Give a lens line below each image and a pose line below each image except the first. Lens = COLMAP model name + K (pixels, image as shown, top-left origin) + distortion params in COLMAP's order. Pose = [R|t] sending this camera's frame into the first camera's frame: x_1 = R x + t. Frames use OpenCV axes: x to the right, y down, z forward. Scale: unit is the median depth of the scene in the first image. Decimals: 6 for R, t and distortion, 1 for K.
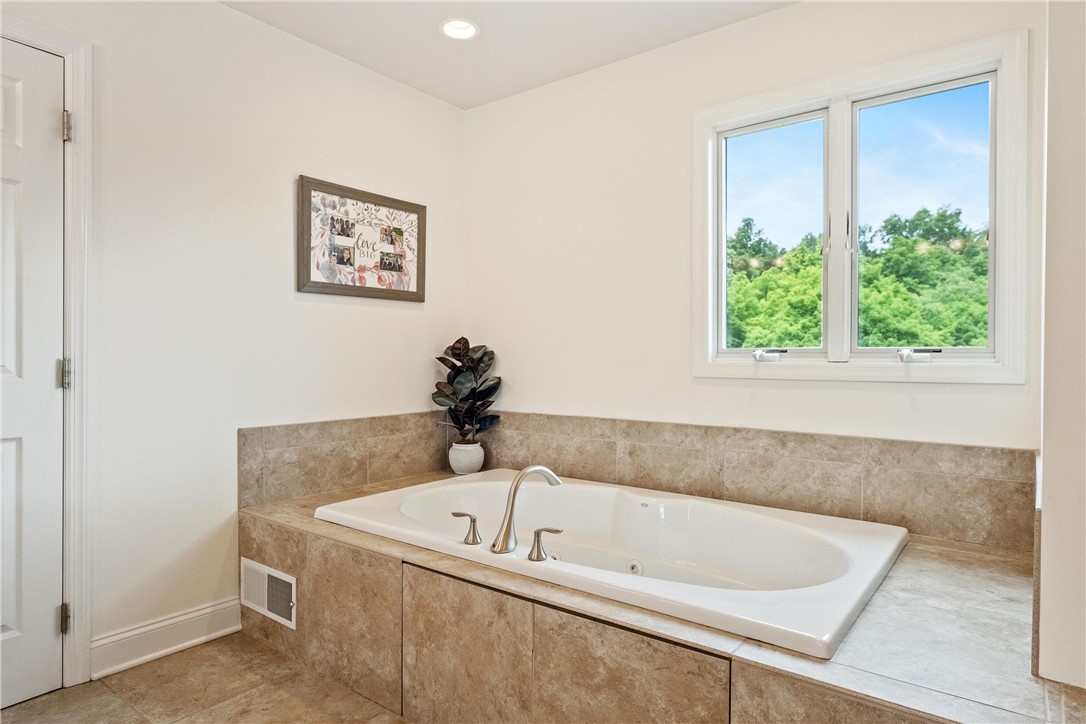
lens RADIAL K [[627.9, 0, 541.9], [0, 627.9, 363.4], [0, 0, 1]] dist [0.000844, 0.000344]
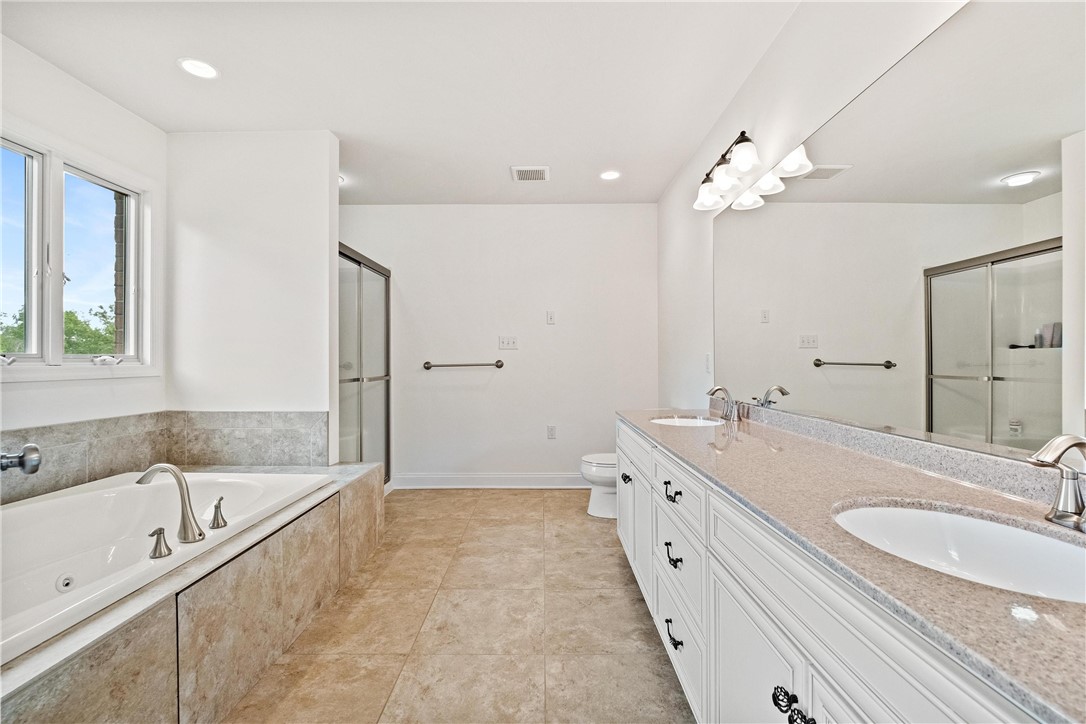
lens RADIAL K [[488.8, 0, 540.2], [0, 488.8, 359.2], [0, 0, 1]] dist [-0.002372, -0.000165]
pose [[-0.600498, -0.000277, 0.799626, -0.824294], [0.005652, 0.999973, 0.004591, -0.012612], [-0.799606, 0.007276, -0.600480, 0.763845]]
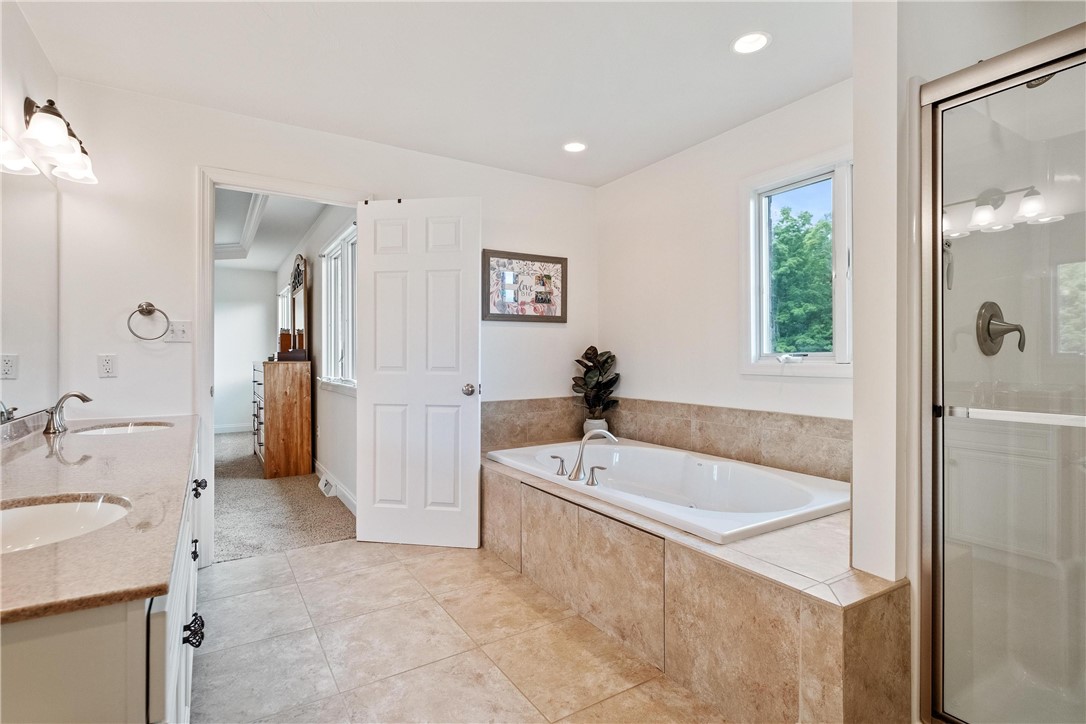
lens RADIAL K [[525.6, 0, 541.2], [0, 525.6, 357.9], [0, 0, 1]] dist [0.003082, -0.000095]
pose [[0.936036, -0.005408, -0.351864, 0.252288], [0.002864, 0.999966, -0.007751, -0.006611], [0.351894, 0.006248, 0.936019, -0.238612]]
